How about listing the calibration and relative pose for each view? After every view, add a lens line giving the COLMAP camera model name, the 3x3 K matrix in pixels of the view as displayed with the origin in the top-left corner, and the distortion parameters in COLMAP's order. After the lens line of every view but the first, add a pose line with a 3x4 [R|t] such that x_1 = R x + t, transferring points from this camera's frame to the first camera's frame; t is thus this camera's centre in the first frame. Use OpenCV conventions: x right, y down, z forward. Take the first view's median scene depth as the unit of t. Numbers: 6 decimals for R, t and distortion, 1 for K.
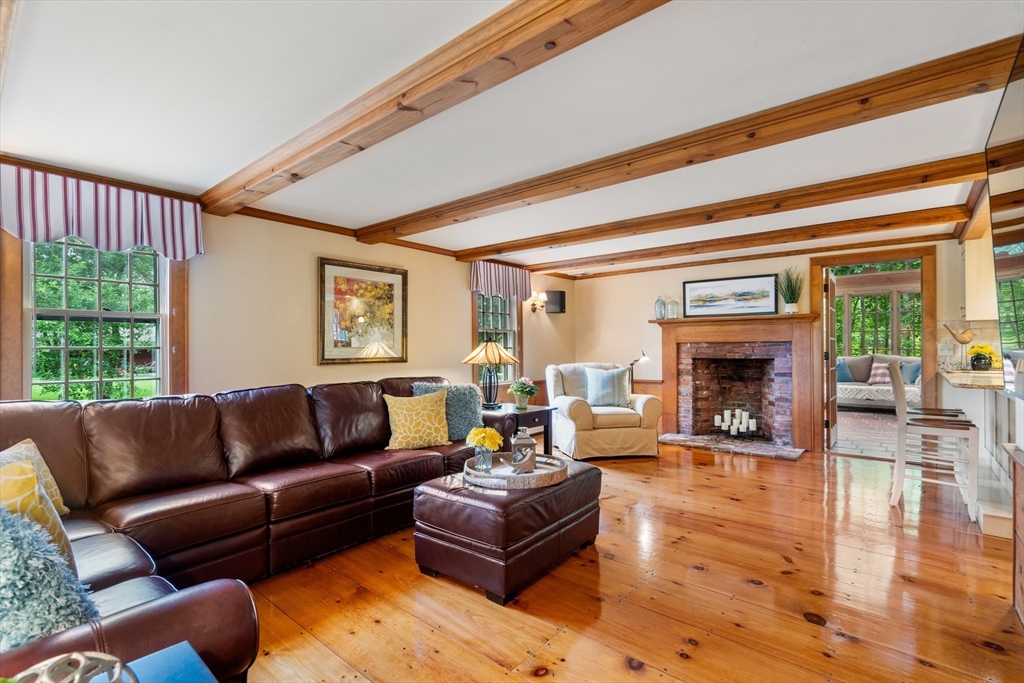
lens RADIAL K [[469.7, 0, 522.9], [0, 469.7, 341.4], [0, 0, 1]] dist [-0.002873, 0.004234]
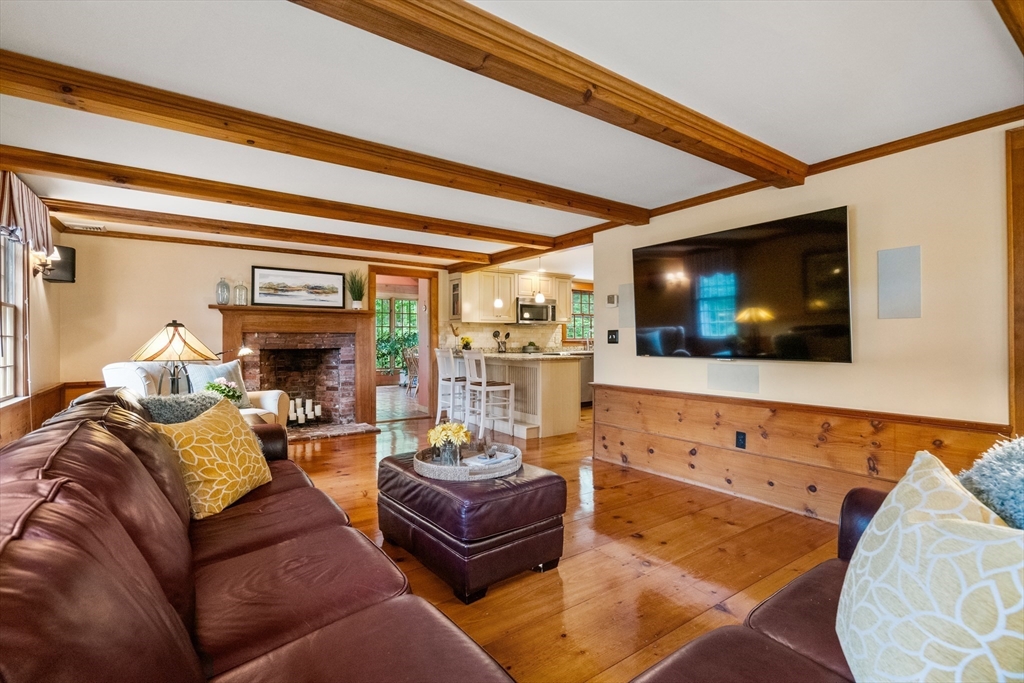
lens RADIAL K [[469.7, 0, 502.2], [0, 469.7, 332.6], [0, 0, 1]] dist [-0.002873, 0.004234]
pose [[0.281405, 0.016951, 0.959439, -0.429454], [-0.013752, 0.999813, -0.013631, 0.009196], [-0.959490, -0.009358, 0.281586, 0.302054]]
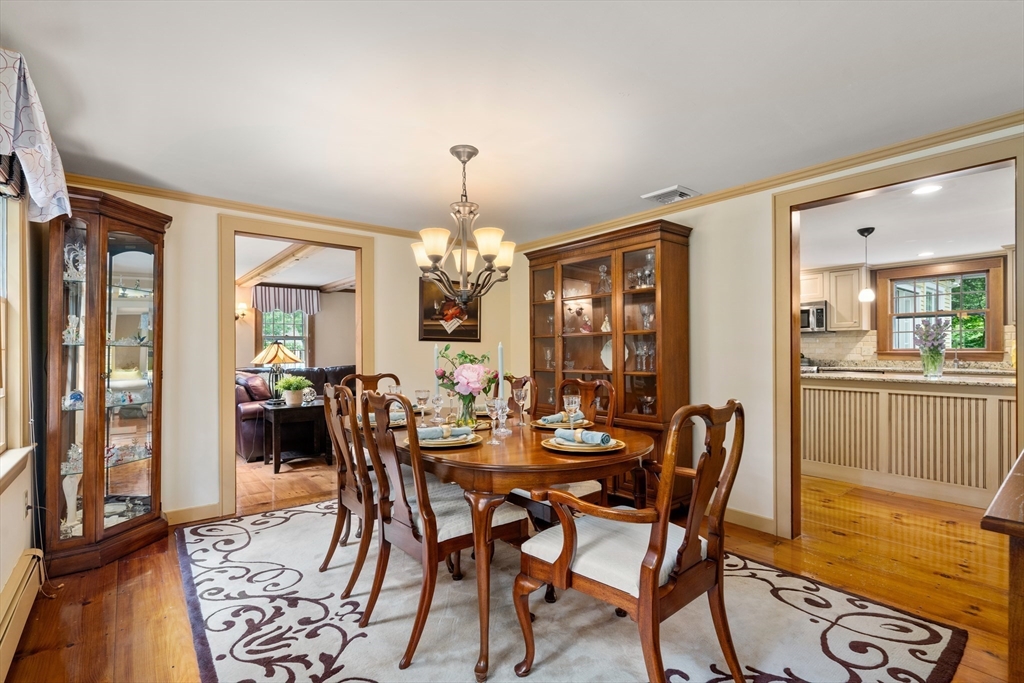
lens RADIAL K [[469.7, 0, 522.4], [0, 469.7, 349.0], [0, 0, 1]] dist [-0.002873, 0.004234]
pose [[0.979272, 0.000677, -0.202549, 0.479356], [0.003603, 0.999778, 0.020762, -0.021186], [0.202518, -0.021061, 0.979052, -0.673094]]
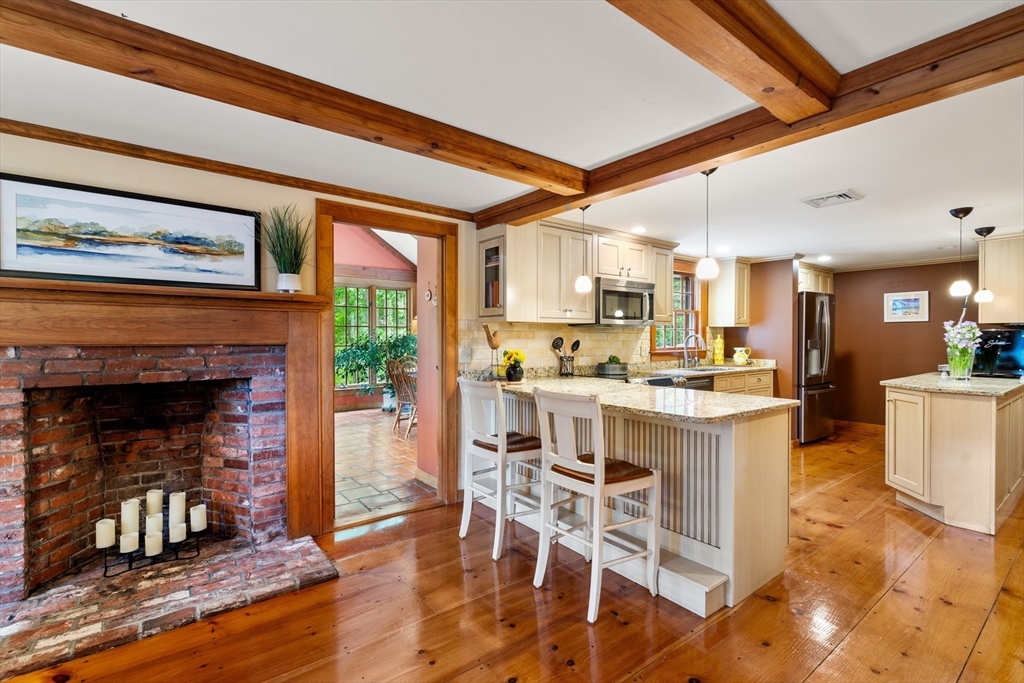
lens RADIAL K [[469.7, 0, 509.1], [0, 469.7, 342.3], [0, 0, 1]] dist [-0.002873, 0.004234]
pose [[0.234828, -0.005306, 0.972022, 0.101401], [-0.017457, 0.999801, 0.009675, -0.011596], [-0.971880, -0.019241, 0.234689, 0.593190]]
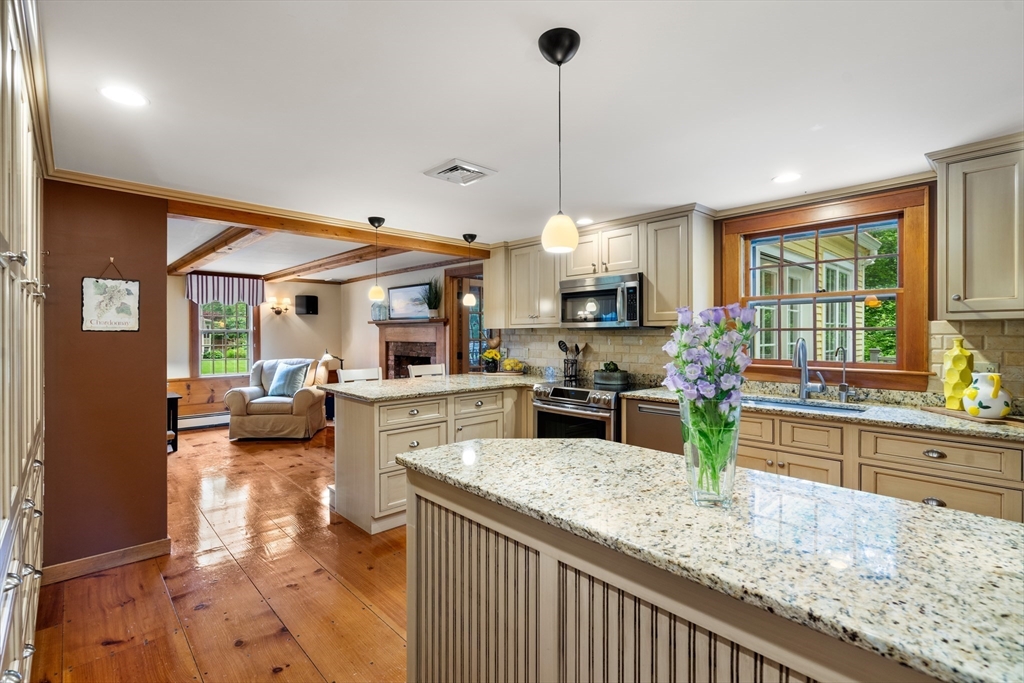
lens RADIAL K [[469.7, 0, 516.9], [0, 469.7, 338.0], [0, 0, 1]] dist [-0.002873, 0.004234]
pose [[0.992136, 0.004008, -0.125098, 0.864741], [-0.000828, 0.999675, 0.025465, -0.038327], [0.125160, -0.025161, 0.991818, -0.099080]]
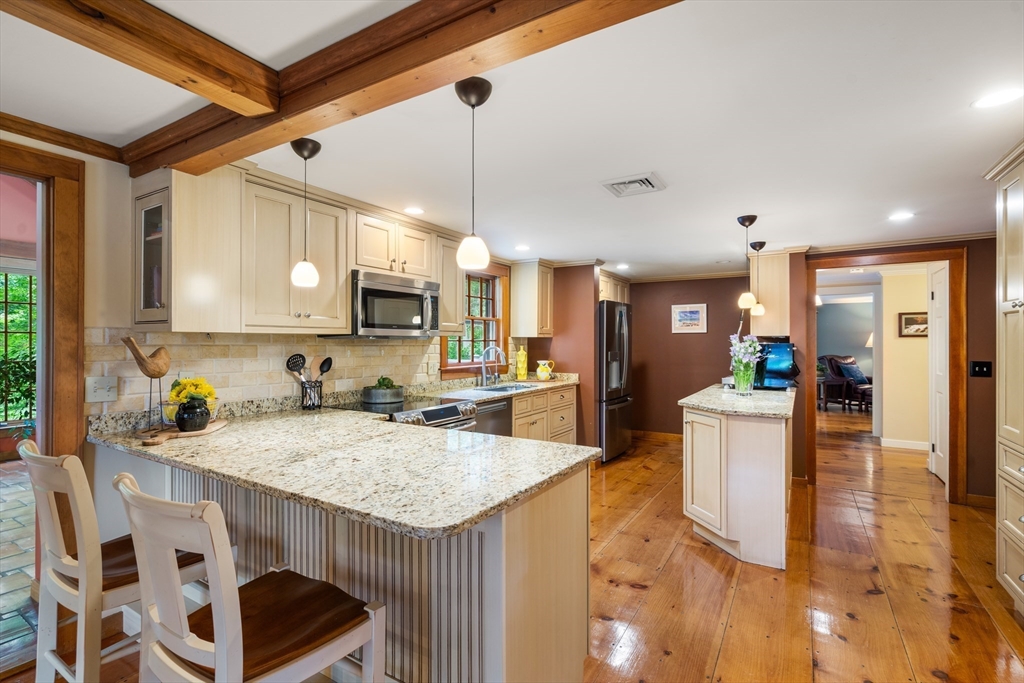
lens RADIAL K [[469.7, 0, 504.0], [0, 469.7, 343.0], [0, 0, 1]] dist [-0.002873, 0.004234]
pose [[-0.113859, 0.004369, 0.993487, 0.307478], [-0.016481, 0.999844, -0.006286, -0.026215], [-0.993360, -0.017089, -0.113769, 0.525589]]
